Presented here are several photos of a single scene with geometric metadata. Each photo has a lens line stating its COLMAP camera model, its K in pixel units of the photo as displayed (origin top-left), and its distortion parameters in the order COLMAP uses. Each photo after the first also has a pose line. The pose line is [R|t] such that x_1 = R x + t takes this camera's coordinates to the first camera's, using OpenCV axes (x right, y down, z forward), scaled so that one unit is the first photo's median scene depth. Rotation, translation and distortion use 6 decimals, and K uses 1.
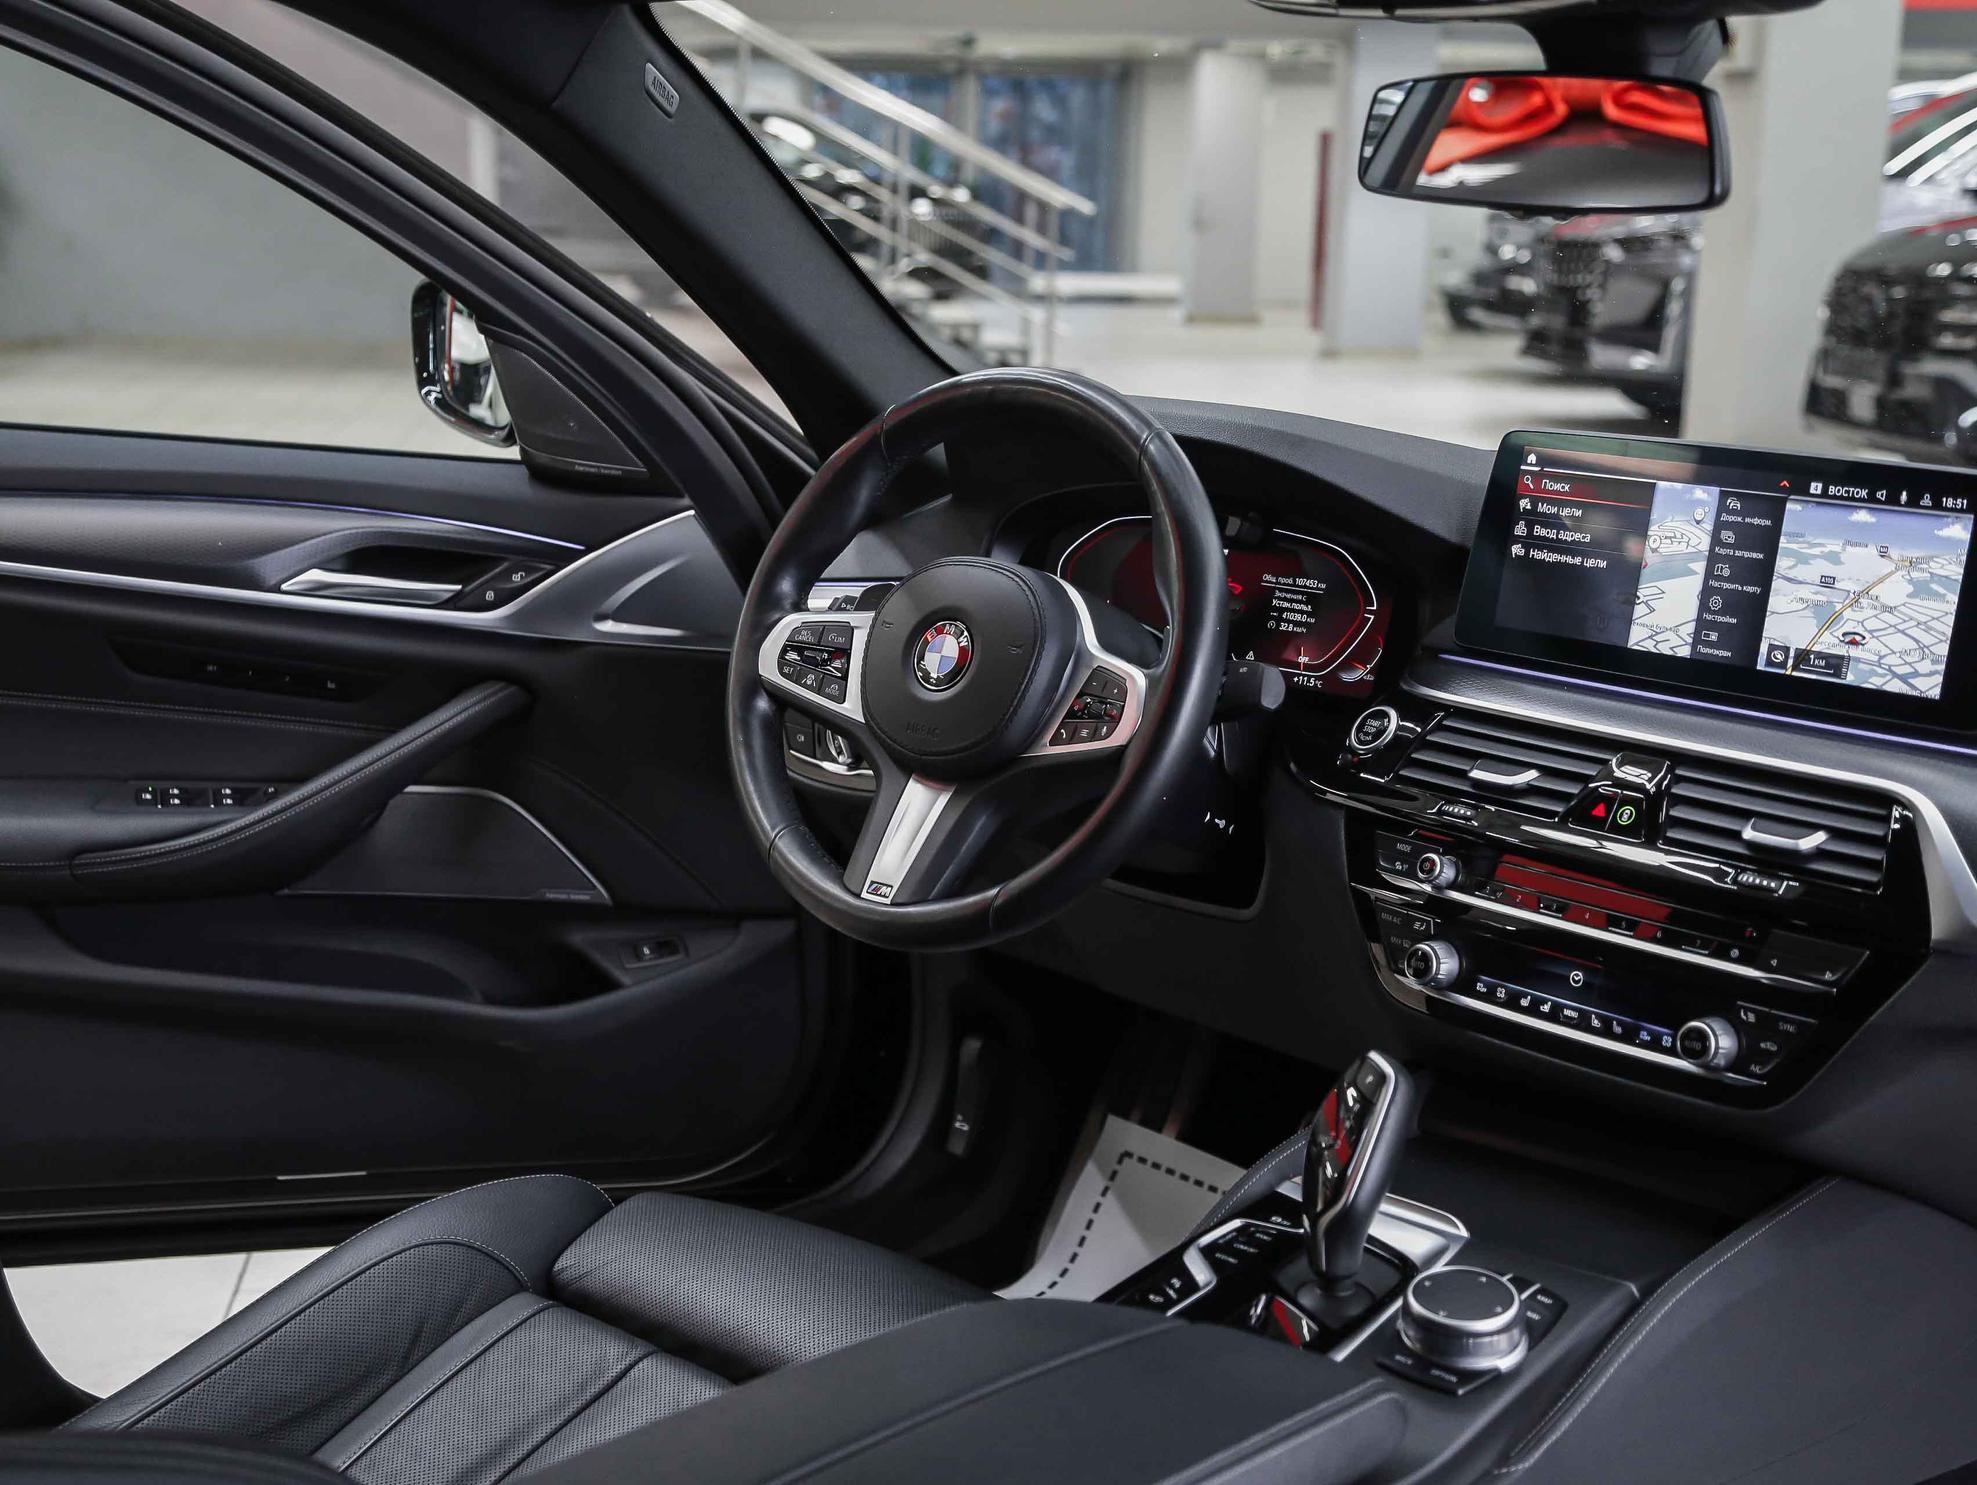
lens RADIAL K [[2705.4, 0, 993.1], [0, 2705.4, 758.3], [0, 0, 1]] dist [0.094360, 0.000000]
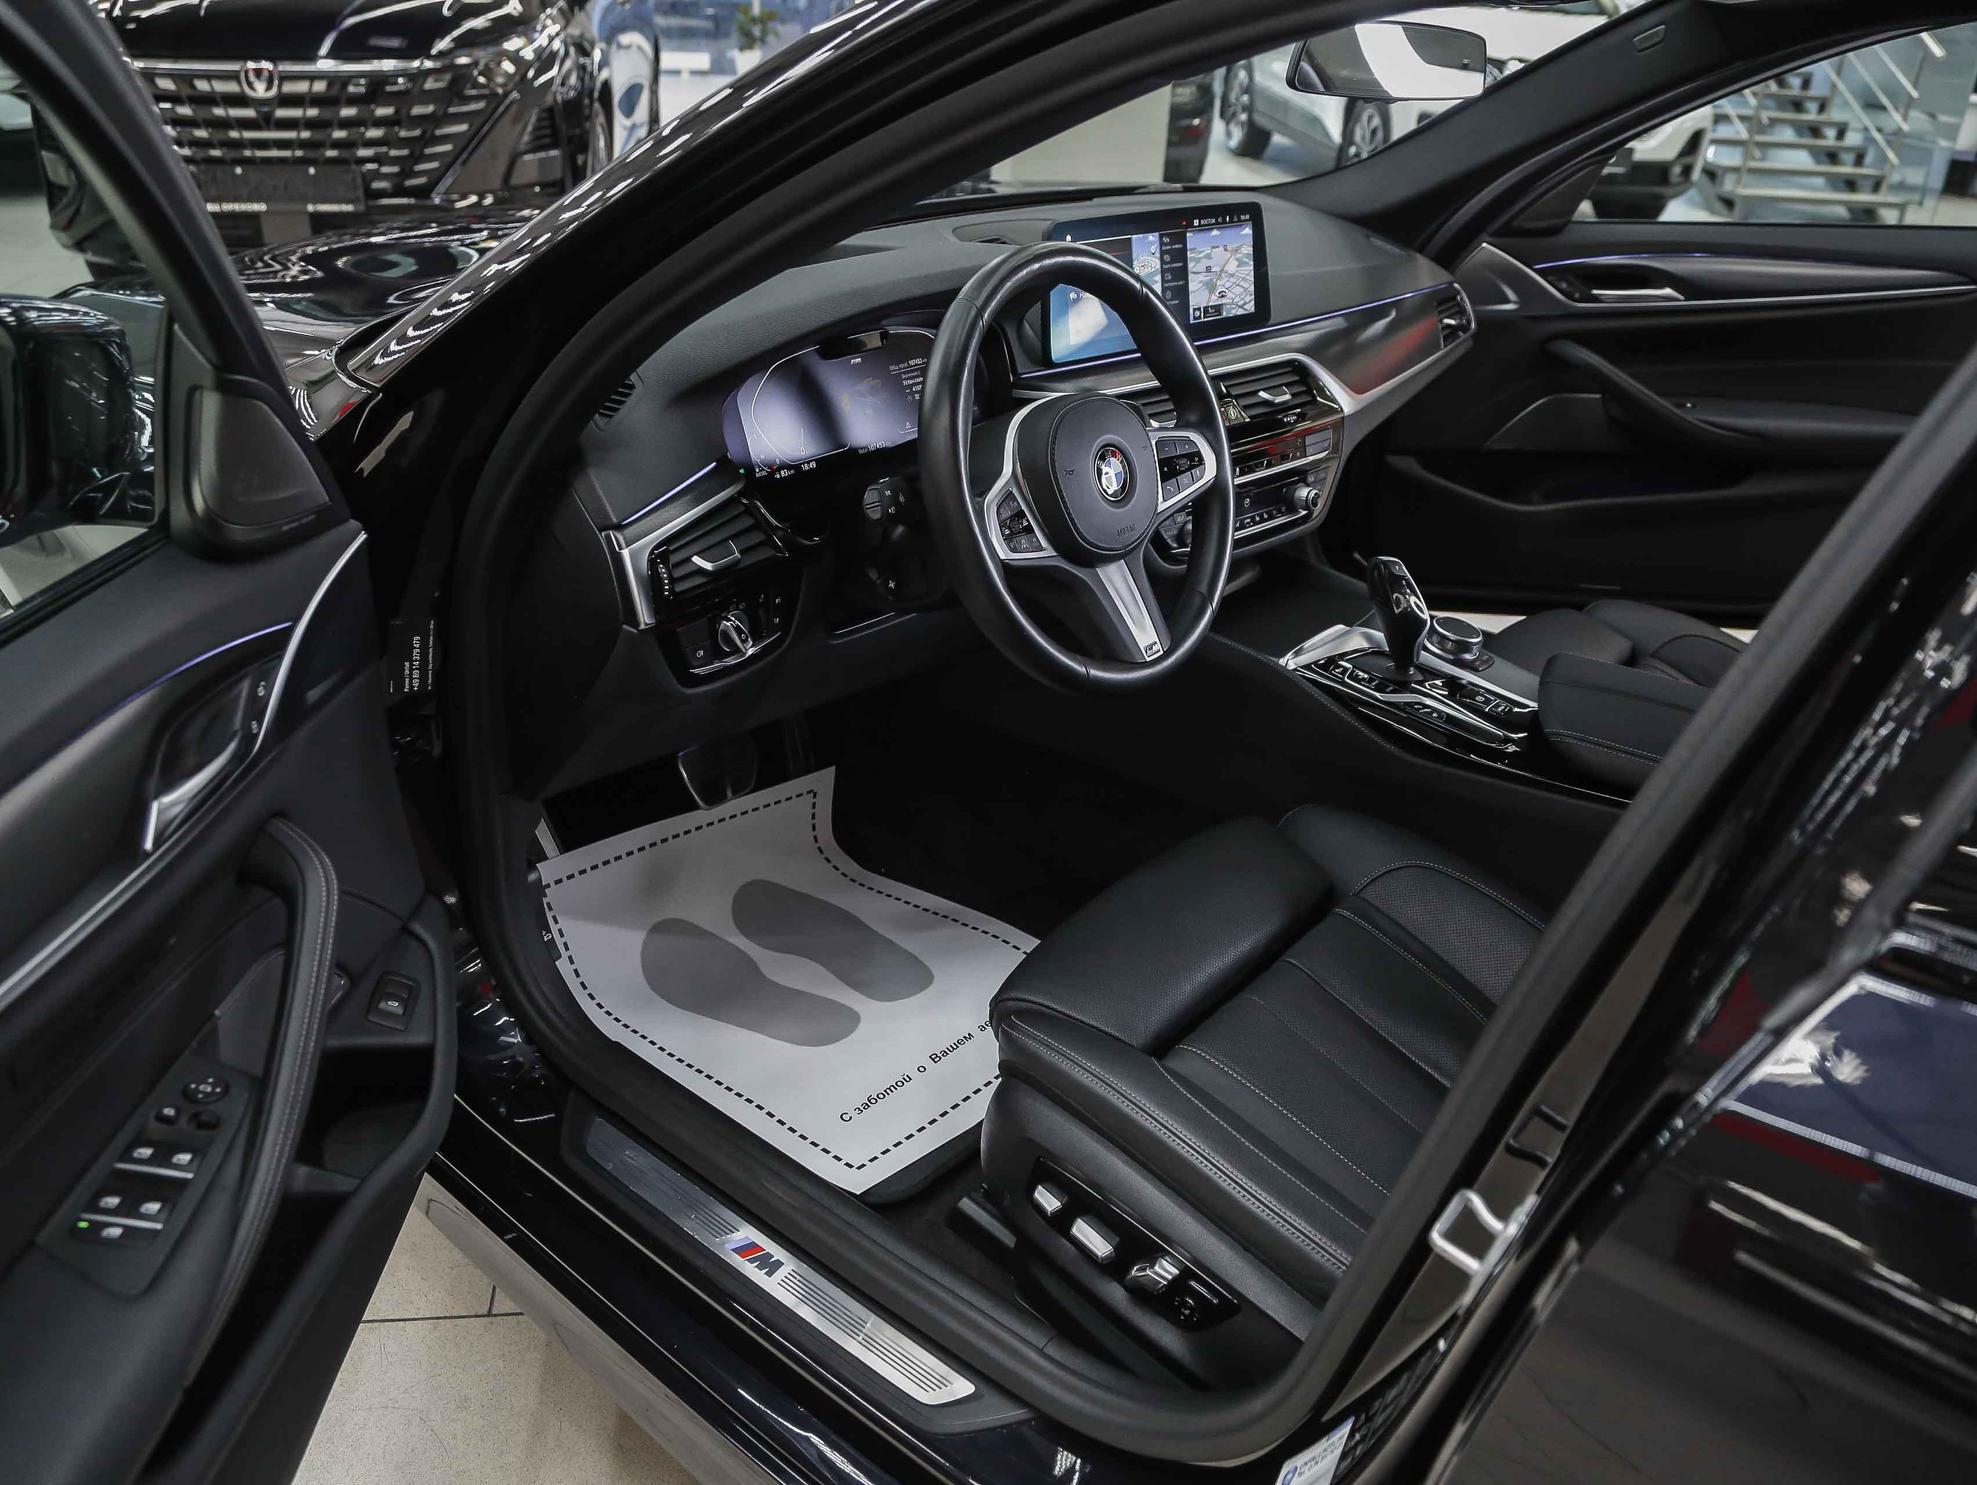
lens RADIAL K [[1507.1, 0, 987.3], [0, 1507.1, 741.0], [0, 0, 1]] dist [-0.110509, 0.023677]
pose [[-0.004472, -0.491944, 0.870615, -0.715237], [0.175071, 0.856793, 0.485033, -0.290456], [-0.984546, 0.154588, 0.082293, 1.017882]]
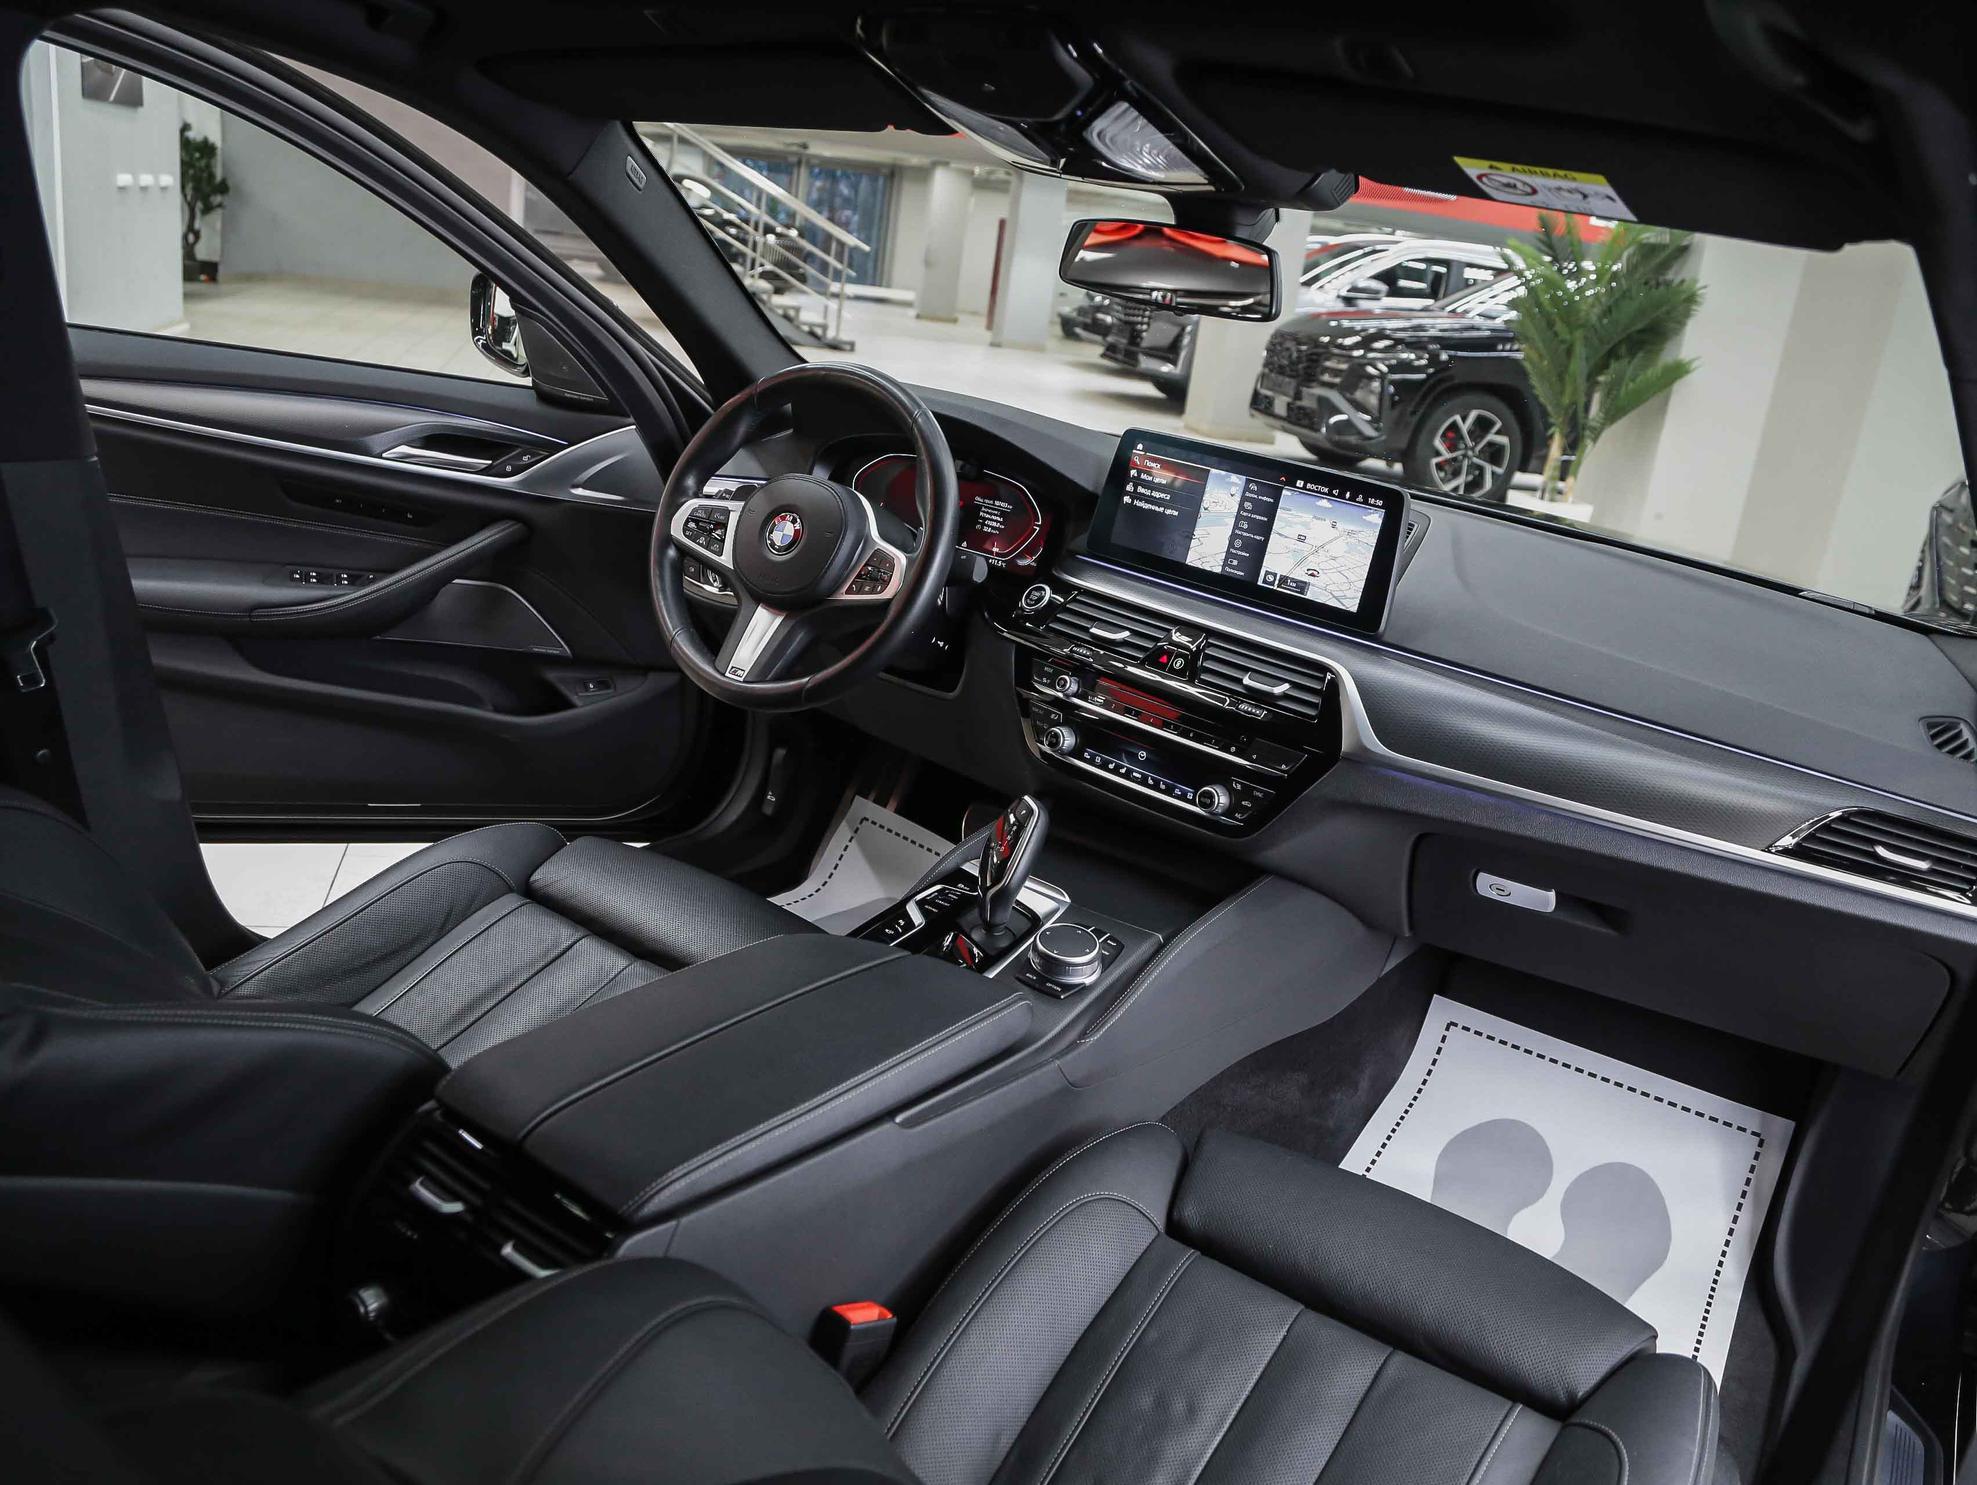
lens RADIAL K [[1507.1, 0, 979.4], [0, 1507.1, 751.1], [0, 0, 1]] dist [-0.110509, 0.023677]
pose [[0.988876, 0.063405, 0.134550, -0.015458], [-0.079731, 0.989610, 0.119642, -0.025653], [-0.125566, -0.129039, 0.983658, 0.063979]]
